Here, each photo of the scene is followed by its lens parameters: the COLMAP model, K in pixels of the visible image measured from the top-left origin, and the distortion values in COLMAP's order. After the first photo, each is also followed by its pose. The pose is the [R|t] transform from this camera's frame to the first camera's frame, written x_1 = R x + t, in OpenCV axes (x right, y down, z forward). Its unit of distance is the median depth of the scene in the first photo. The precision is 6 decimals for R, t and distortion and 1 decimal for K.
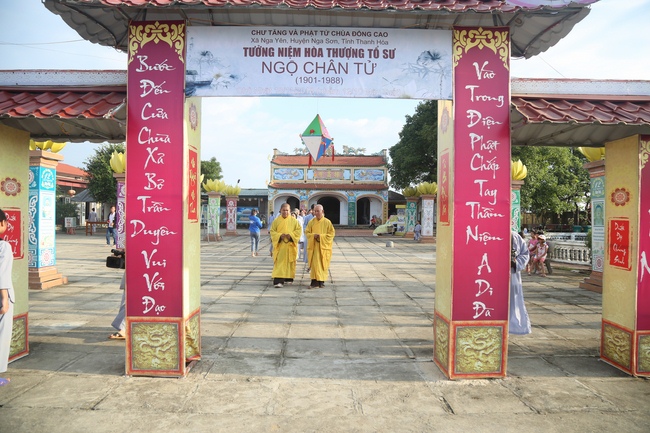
lens RADIAL K [[448.2, 0, 323.4], [0, 448.2, 217.0], [0, 0, 1]] dist [-0.000233, -0.000009]
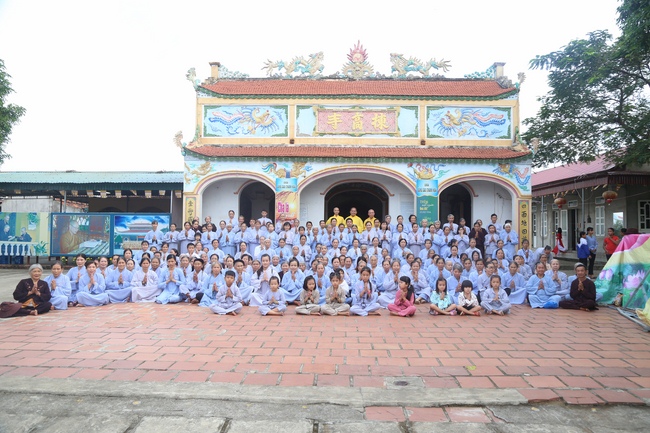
lens RADIAL K [[518.7, 0, 325.1], [0, 518.7, 215.9], [0, 0, 1]] dist [-0.083151, -0.002219]
pose [[0.999993, -0.002952, 0.002170, -0.014821], [0.003031, 0.999284, -0.037703, -0.003678], [-0.002057, 0.037709, 0.999287, 0.589637]]
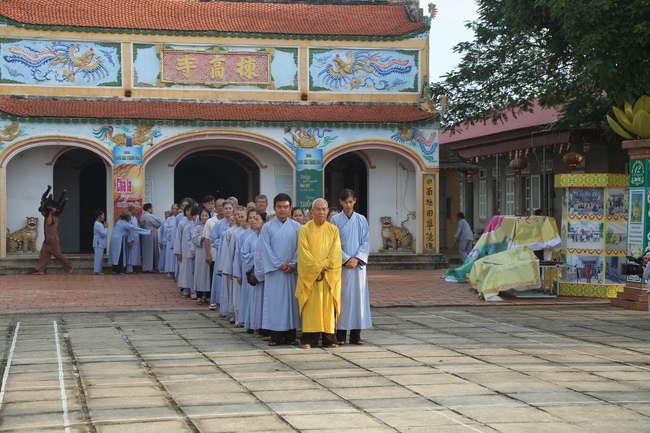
lens RADIAL K [[1329.7, 0, 325.8], [0, 1329.7, 216.5], [0, 0, 1]] dist [0.457420, 0.000000]
pose [[0.981051, -0.015029, 0.193165, -0.080266], [0.015767, 0.999873, -0.002282, -0.003033], [-0.193107, 0.005285, 0.981164, 0.202690]]
